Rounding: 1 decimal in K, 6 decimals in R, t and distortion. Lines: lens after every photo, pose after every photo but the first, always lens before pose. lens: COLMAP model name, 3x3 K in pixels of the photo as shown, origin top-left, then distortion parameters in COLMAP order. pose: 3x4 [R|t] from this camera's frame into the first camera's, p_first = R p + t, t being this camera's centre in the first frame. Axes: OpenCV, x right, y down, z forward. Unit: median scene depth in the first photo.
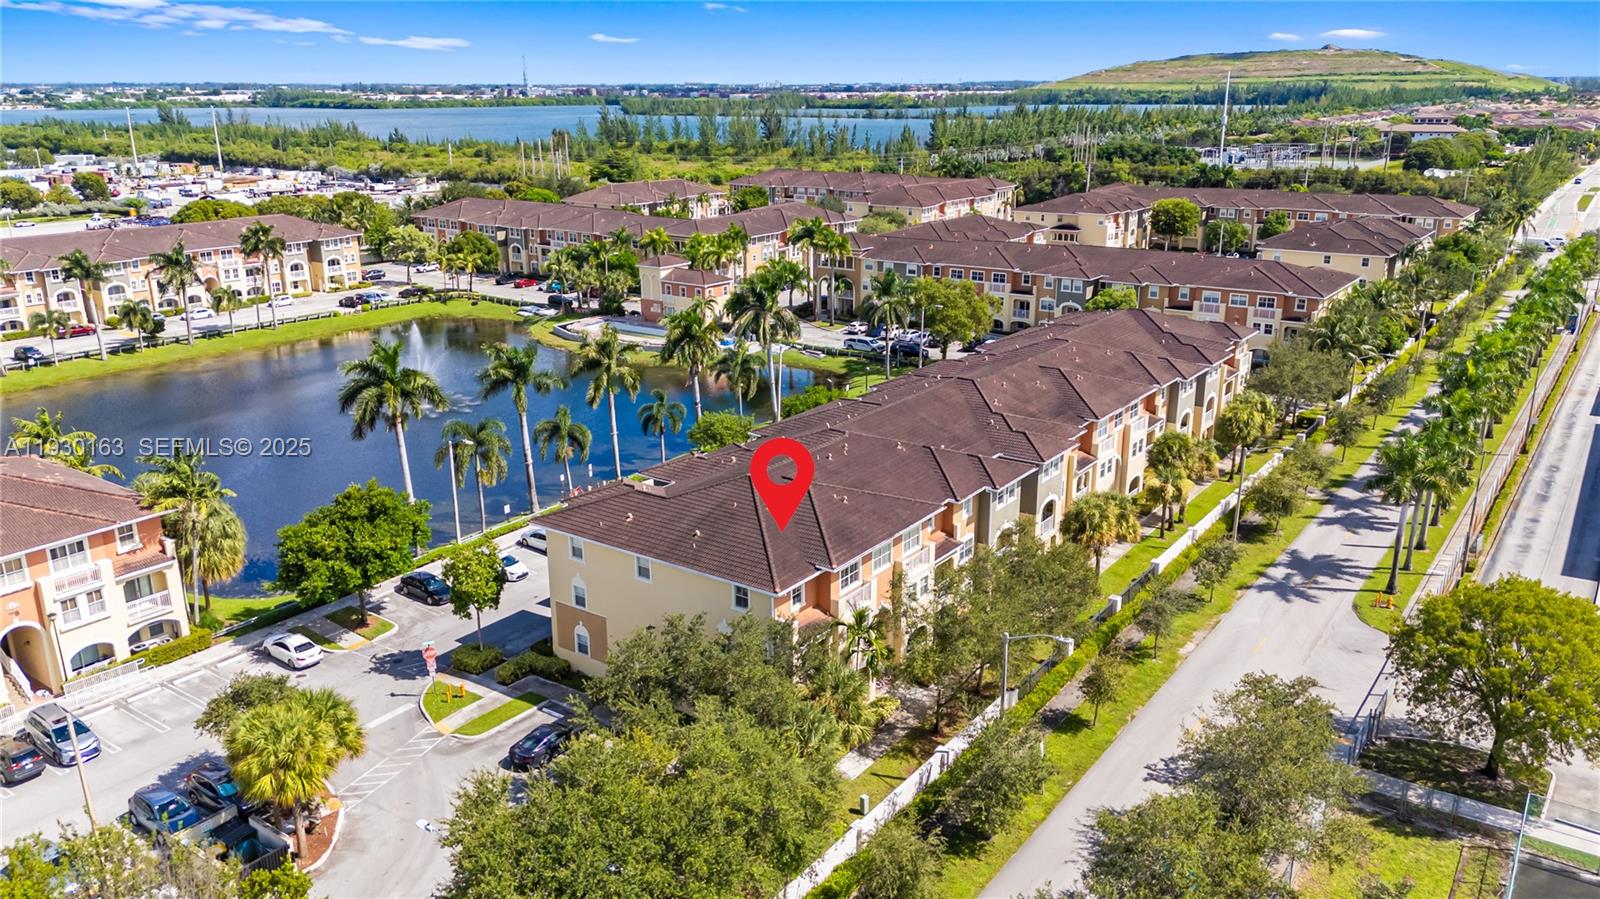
lens RADIAL K [[1181.9, 0, 796.9], [0, 1181.9, 445.1], [0, 0, 1]] dist [0.065195, -0.064401]
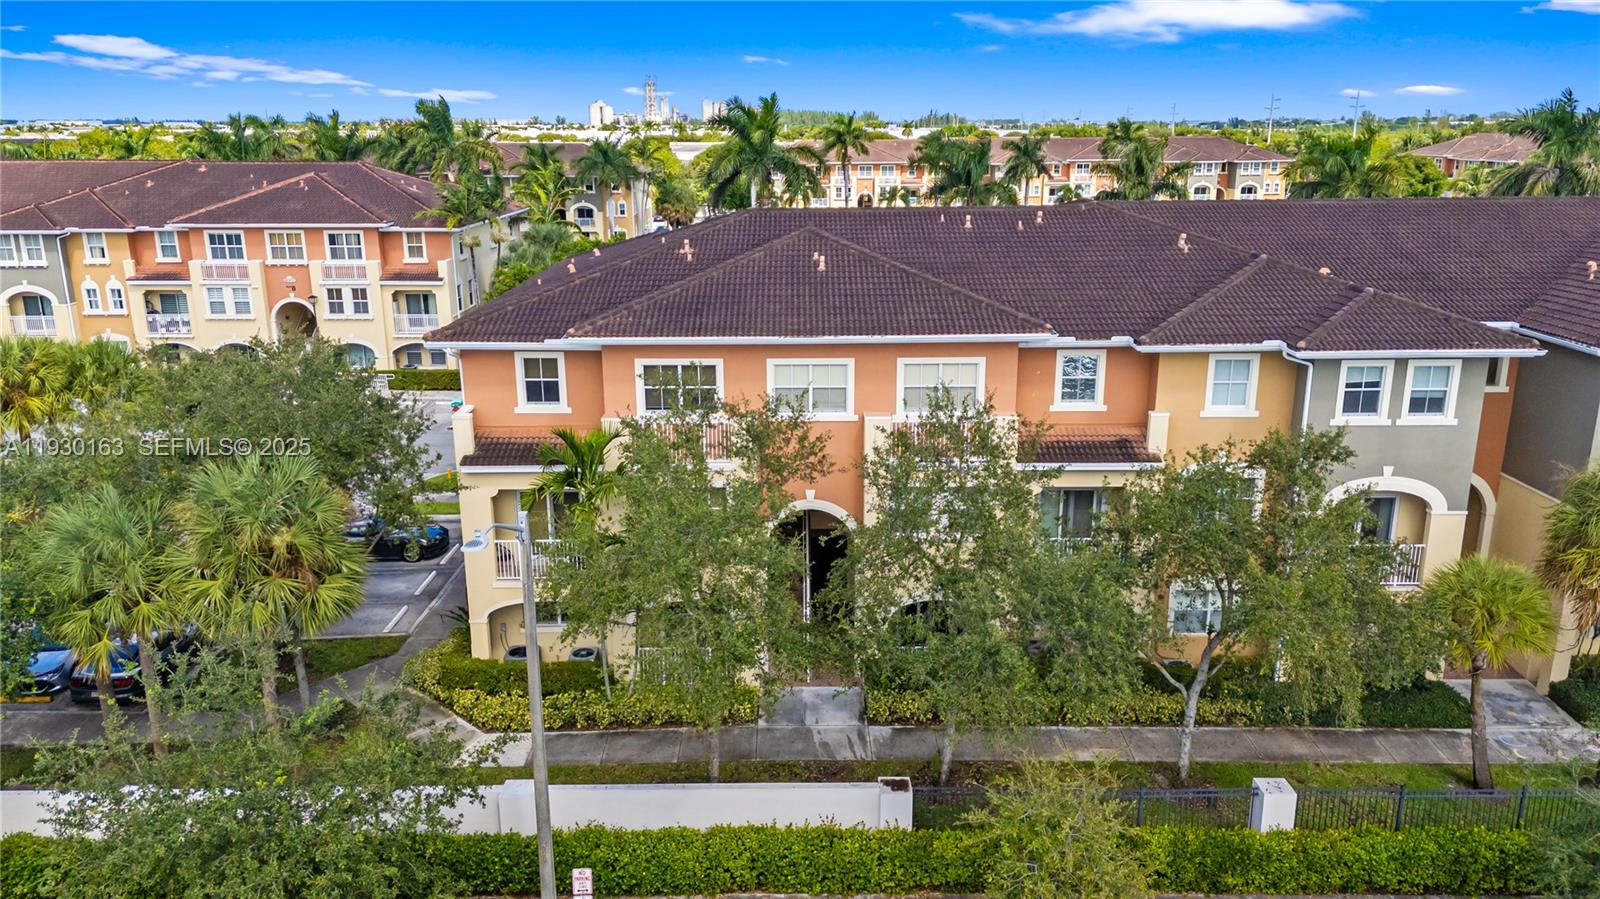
lens RADIAL K [[1181.9, 0, 800.7], [0, 1181.9, 454.1], [0, 0, 1]] dist [0.065195, -0.064401]
pose [[0.586634, 0.219354, -0.779580, 0.138620], [-0.235542, 0.967219, 0.094905, 0.026494], [0.774842, 0.127950, 0.619071, 0.244123]]
